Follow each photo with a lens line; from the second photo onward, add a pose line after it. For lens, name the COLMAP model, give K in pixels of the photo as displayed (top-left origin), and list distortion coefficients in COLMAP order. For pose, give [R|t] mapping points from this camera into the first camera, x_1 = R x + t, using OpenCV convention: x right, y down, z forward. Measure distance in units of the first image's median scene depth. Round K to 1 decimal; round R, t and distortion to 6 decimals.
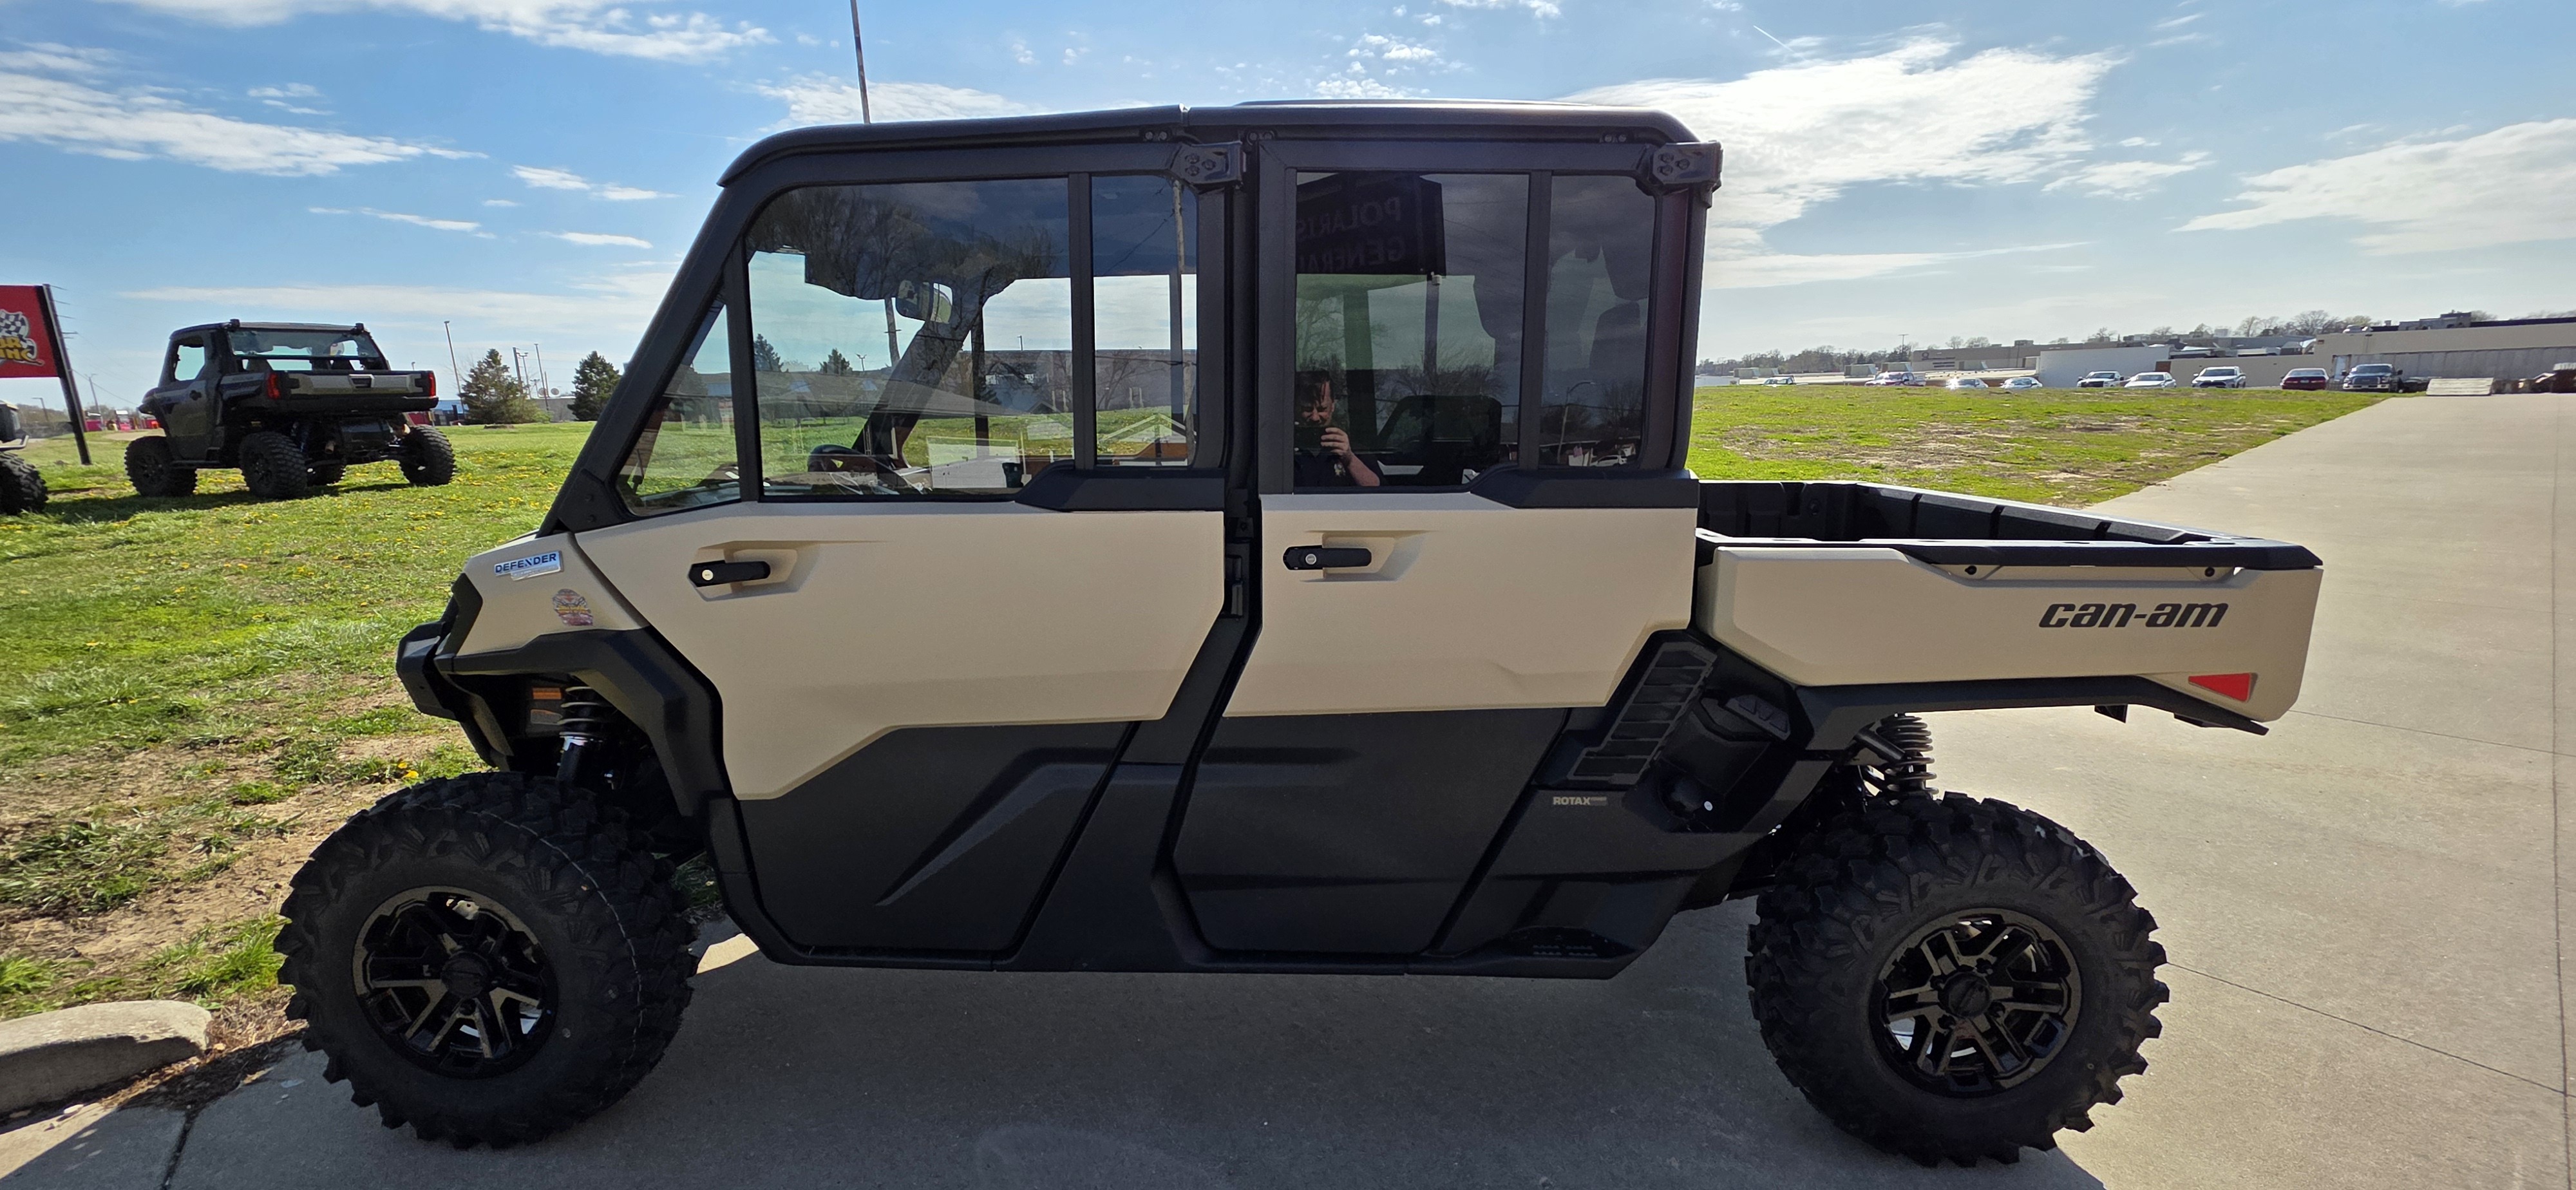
lens RADIAL K [[1029.4, 0, 1287.0], [0, 1029.4, 573.3], [0, 0, 1]] dist [0.005404, 0.000490]
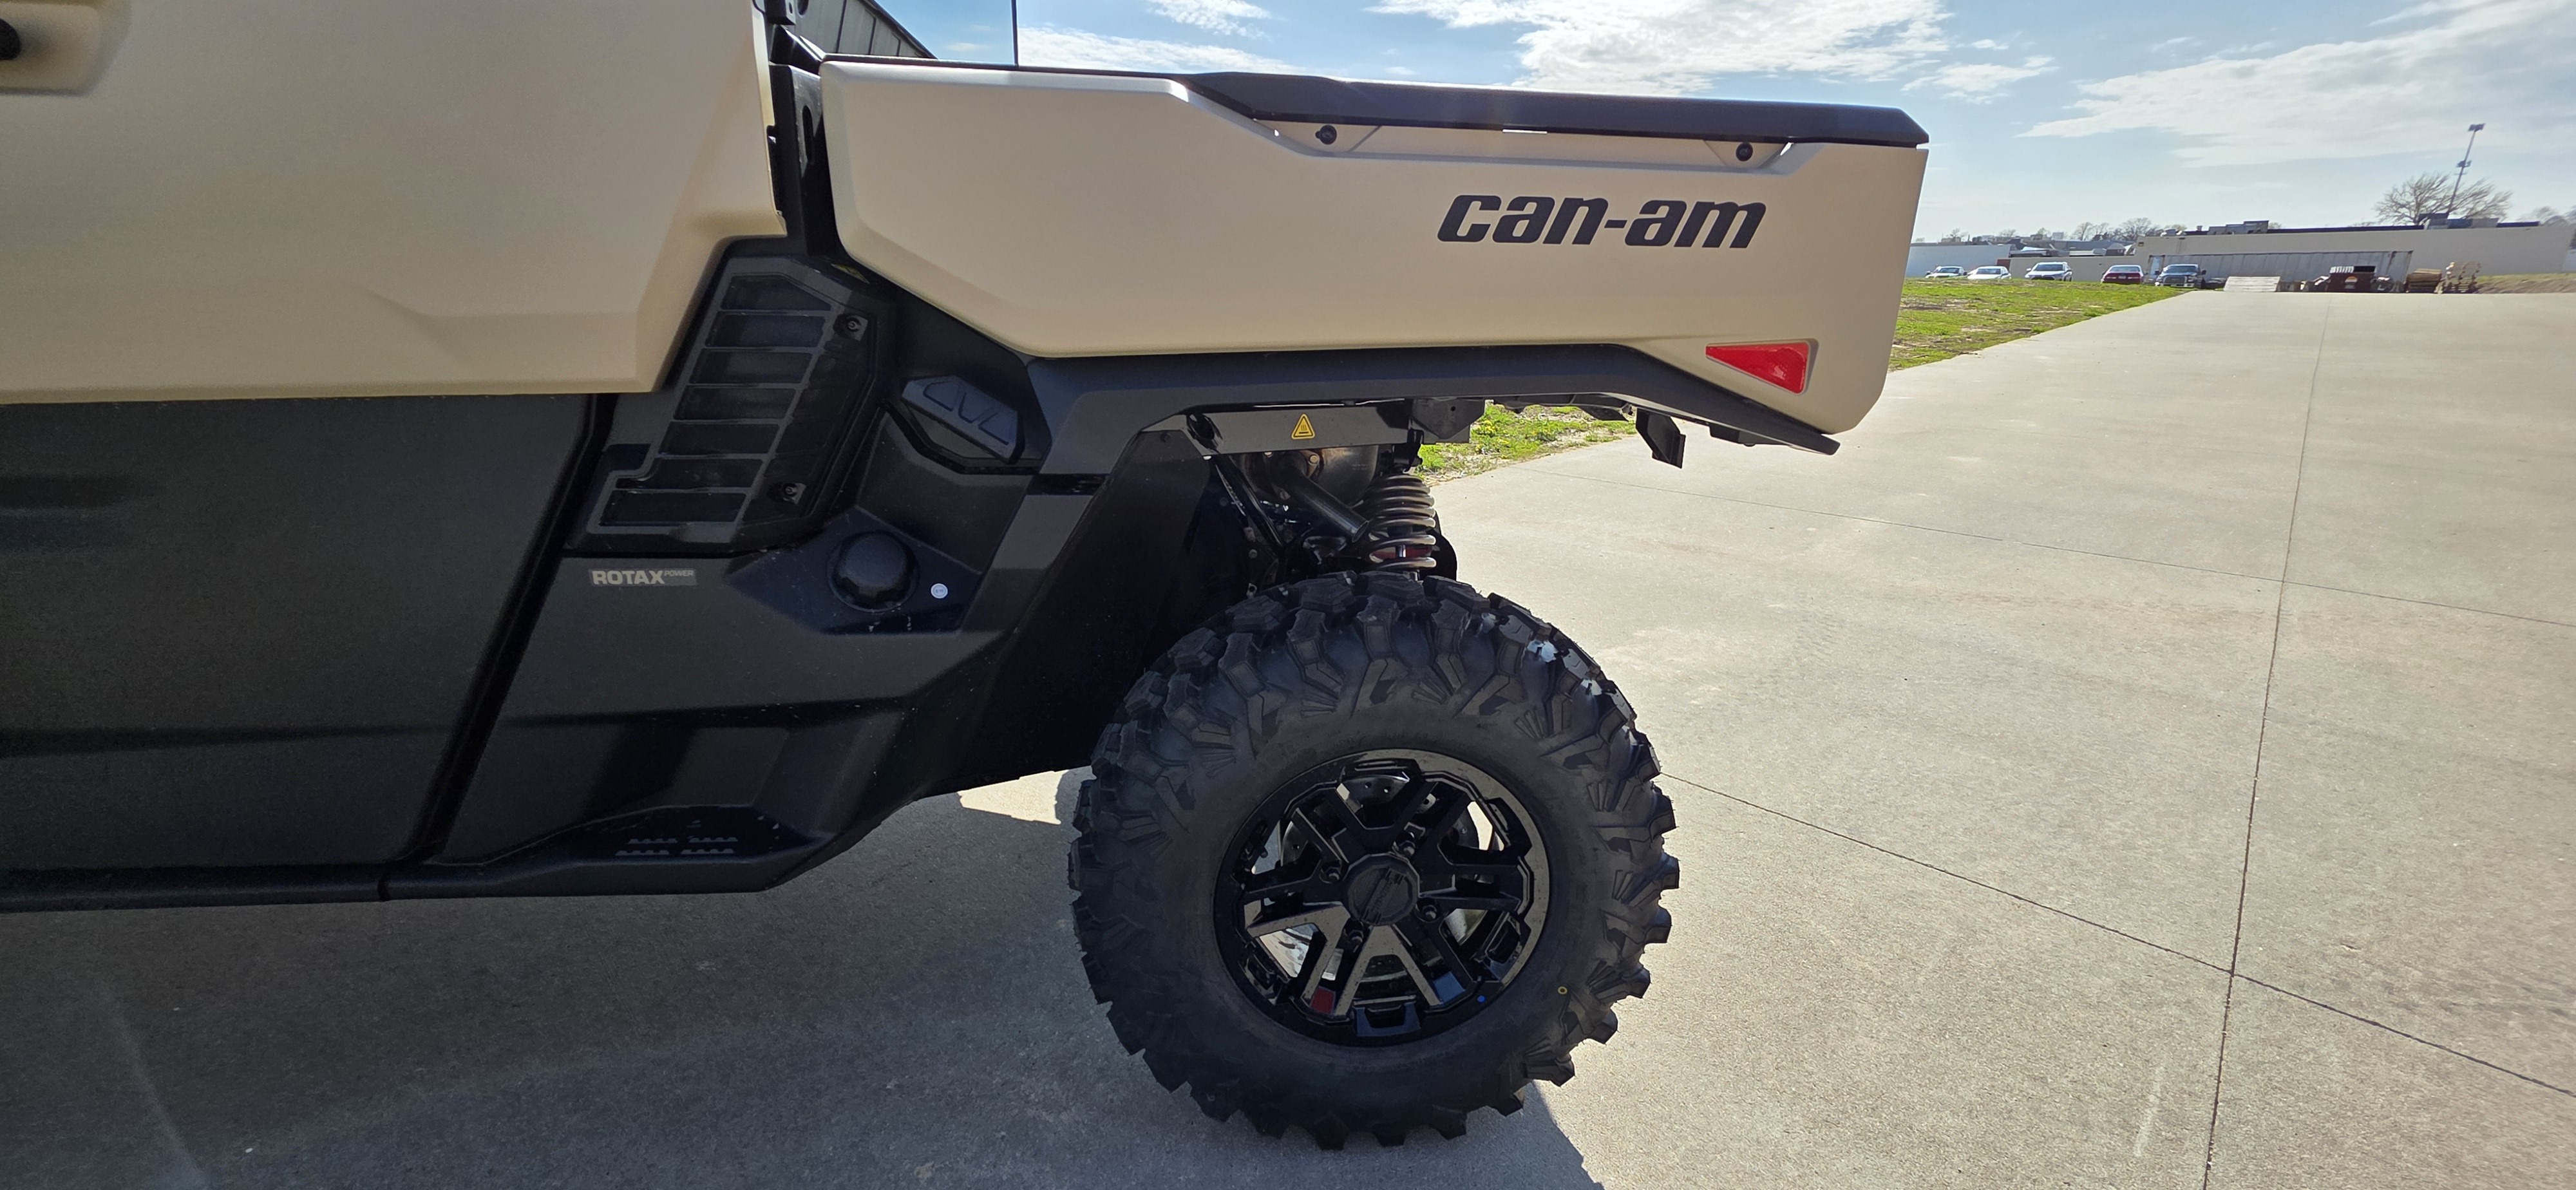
lens RADIAL K [[1029.4, 0, 1294.9], [0, 1029.4, 570.7], [0, 0, 1]] dist [0.005404, 0.000490]
pose [[0.993980, -0.008644, 0.109222, 0.527576], [-0.002402, 0.994924, 0.100599, 0.152437], [-0.109537, -0.100256, 0.988914, 0.404283]]
